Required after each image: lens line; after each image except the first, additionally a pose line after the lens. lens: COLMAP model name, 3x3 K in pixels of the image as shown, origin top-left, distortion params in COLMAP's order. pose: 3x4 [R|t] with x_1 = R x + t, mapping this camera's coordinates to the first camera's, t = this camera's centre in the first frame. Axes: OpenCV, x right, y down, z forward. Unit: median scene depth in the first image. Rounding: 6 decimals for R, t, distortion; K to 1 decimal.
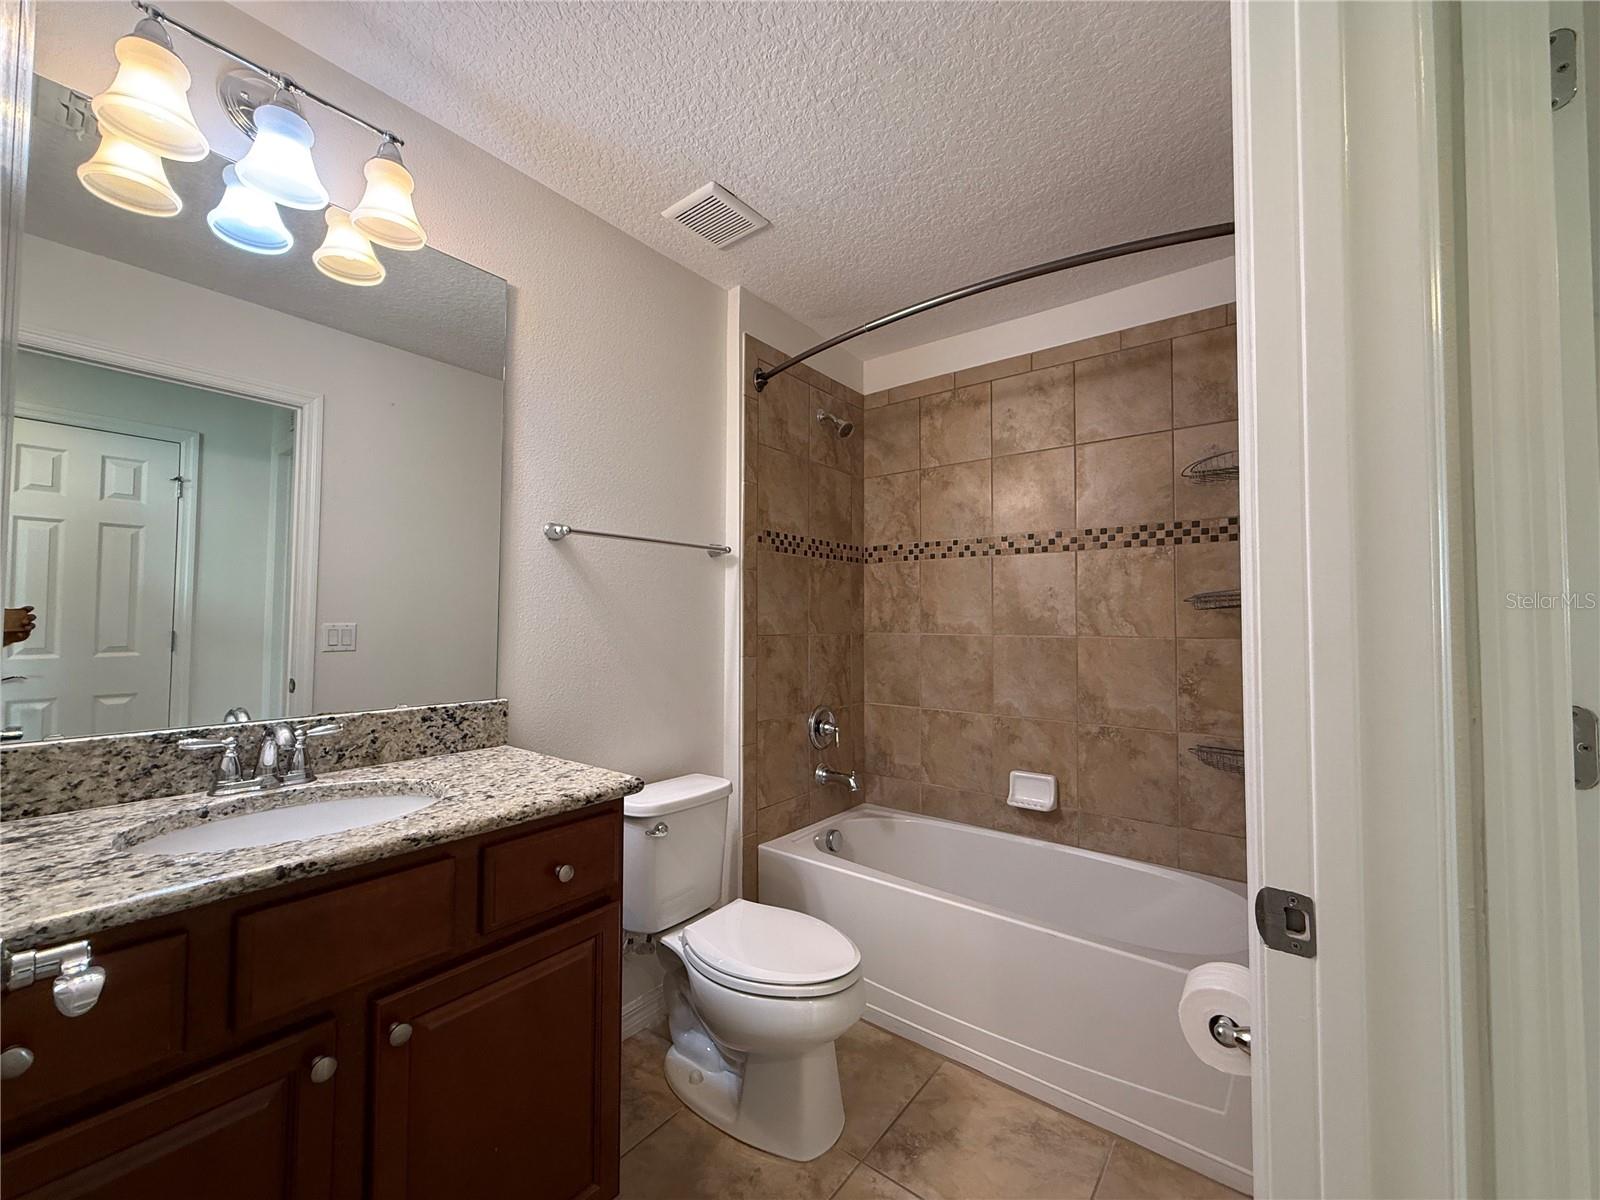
lens RADIAL K [[635.2, 0, 794.4], [0, 635.2, 599.1], [0, 0, 1]] dist [0.001337, 0.000175]
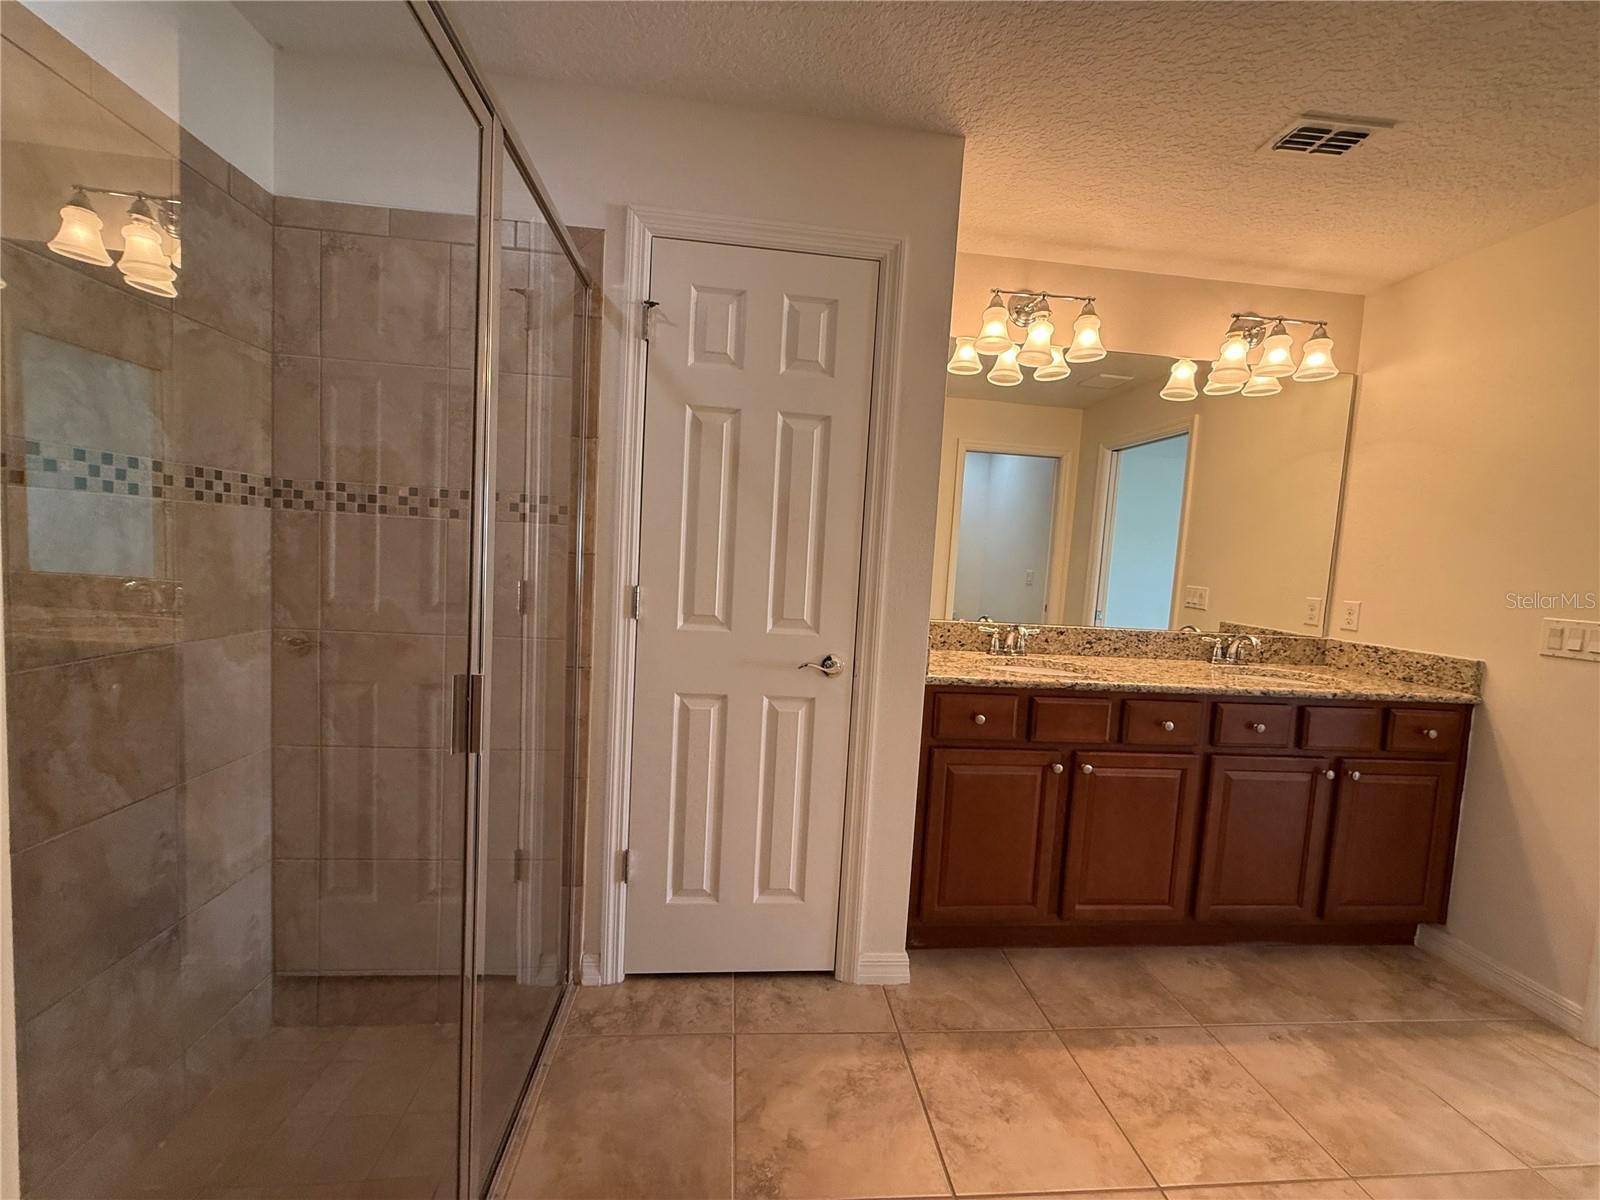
lens RADIAL K [[641.0, 0, 791.7], [0, 641.0, 602.1], [0, 0, 1]] dist [0.000042, -0.000372]
pose [[0.700231, 0.097509, -0.707226, 0.138770], [-0.037598, 0.994291, 0.099861, -0.057881], [0.712926, -0.043335, 0.699899, -0.982461]]
